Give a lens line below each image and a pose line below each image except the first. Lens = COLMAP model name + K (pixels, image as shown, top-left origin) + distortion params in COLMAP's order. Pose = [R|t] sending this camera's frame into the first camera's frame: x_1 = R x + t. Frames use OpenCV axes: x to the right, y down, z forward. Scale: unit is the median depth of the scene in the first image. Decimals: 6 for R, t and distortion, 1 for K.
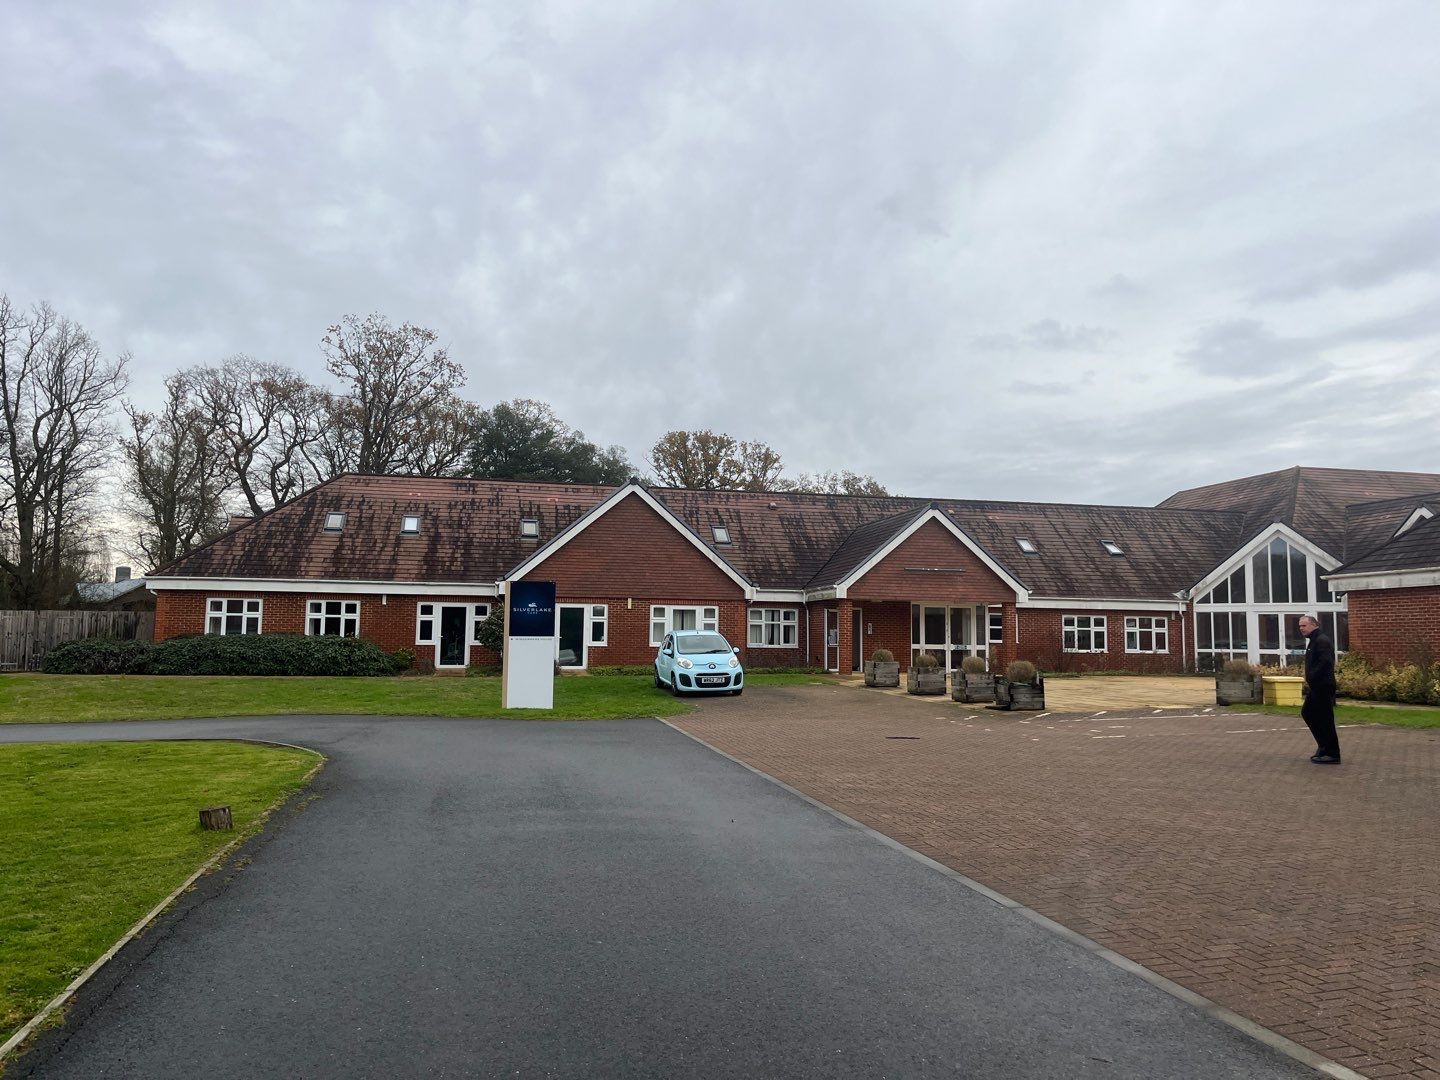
lens RADIAL K [[1093.2, 0, 721.3], [0, 1093.2, 546.3], [0, 0, 1]] dist [0.069436, -0.090597]
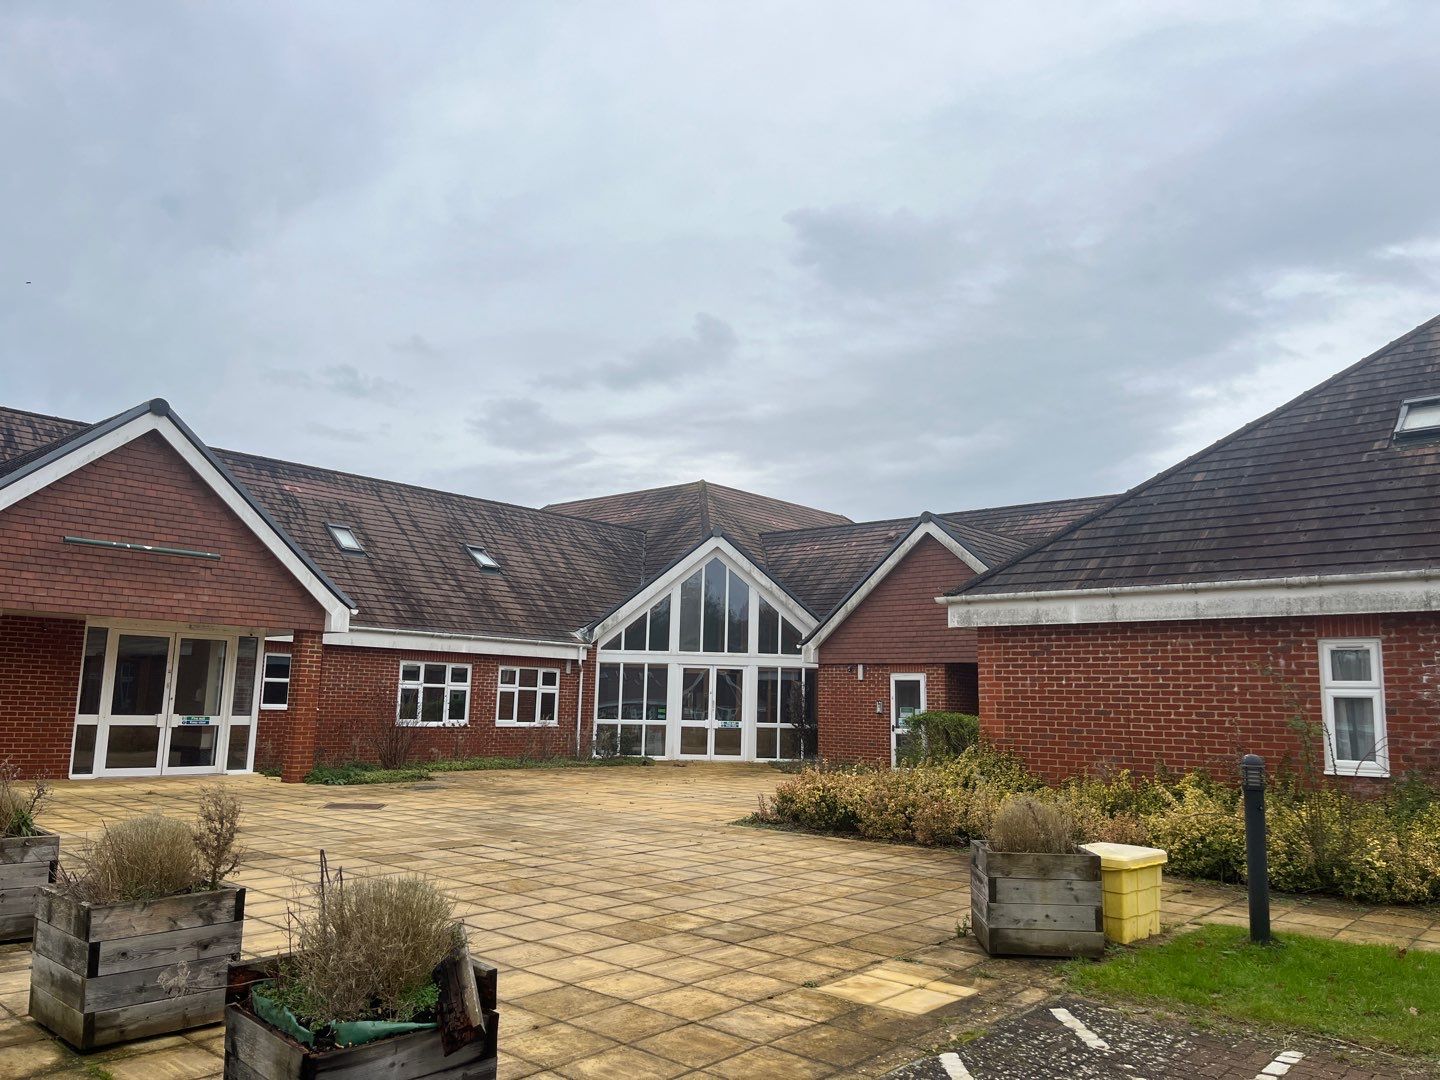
lens RADIAL K [[1093.2, 0, 721.3], [0, 1093.2, 546.3], [0, 0, 1]] dist [0.069436, -0.090597]
pose [[0.812446, 0.094717, 0.575291, 0.109880], [-0.067845, 0.995371, -0.068067, 0.030642], [-0.579076, 0.016270, 0.815111, 0.432856]]
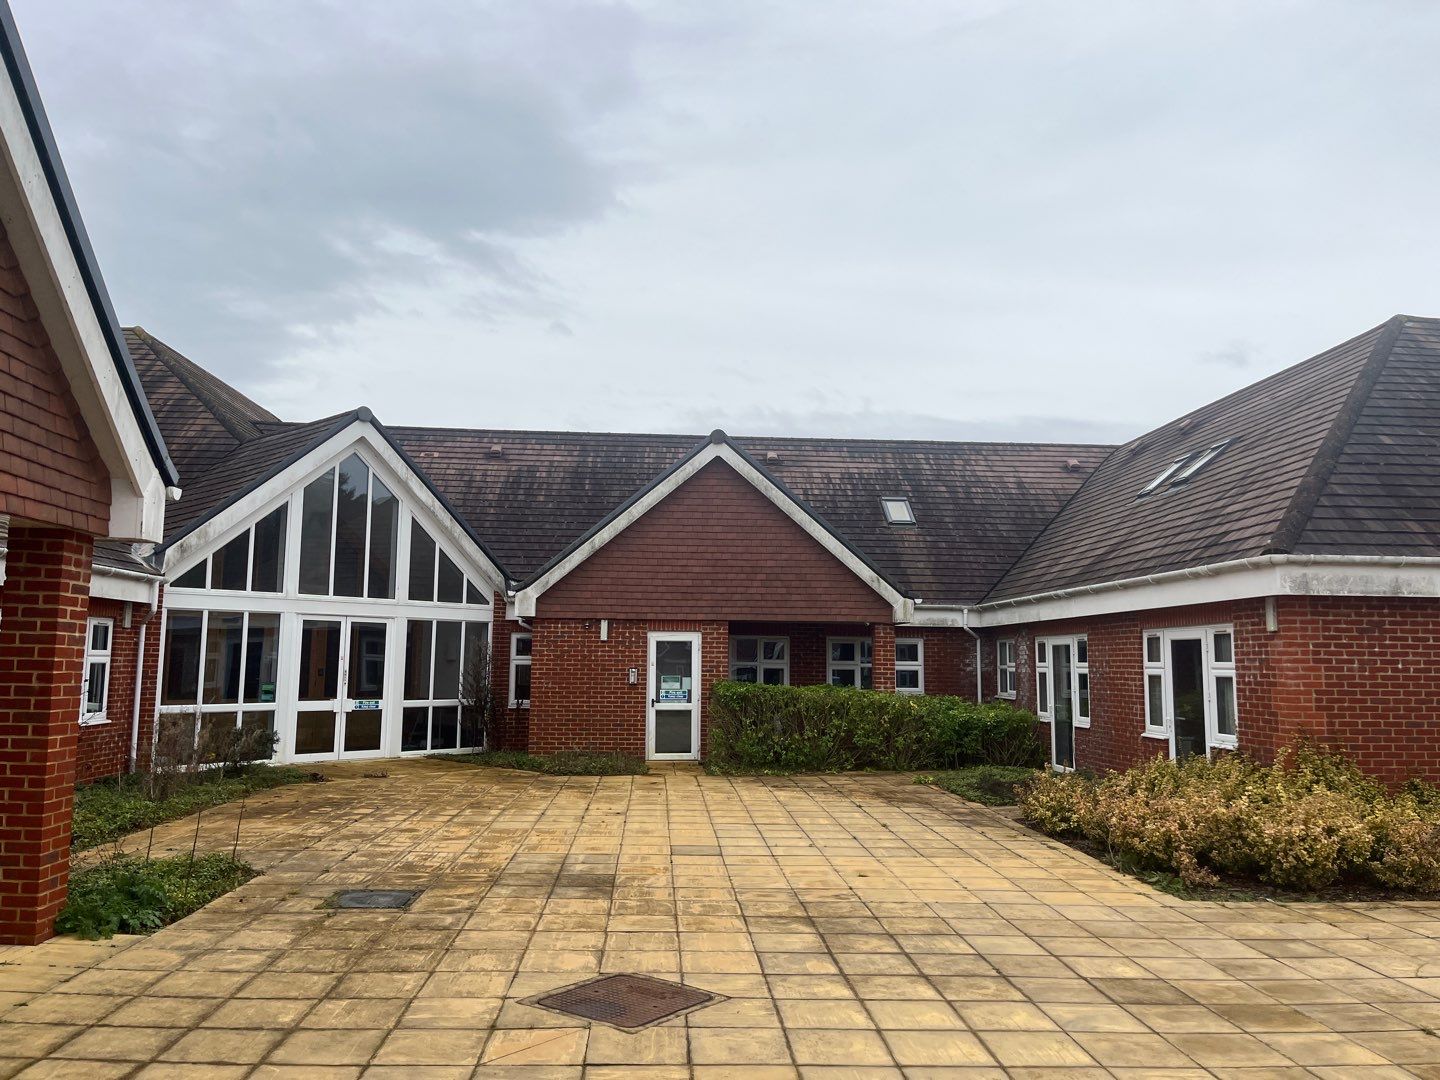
lens RADIAL K [[1093.2, 0, 721.3], [0, 1093.2, 546.3], [0, 0, 1]] dist [0.069436, -0.090597]
pose [[0.161360, 0.096788, 0.982138, 0.085567], [-0.099072, 0.991741, -0.081458, 0.051069], [-0.981910, -0.084158, 0.169617, 0.759567]]
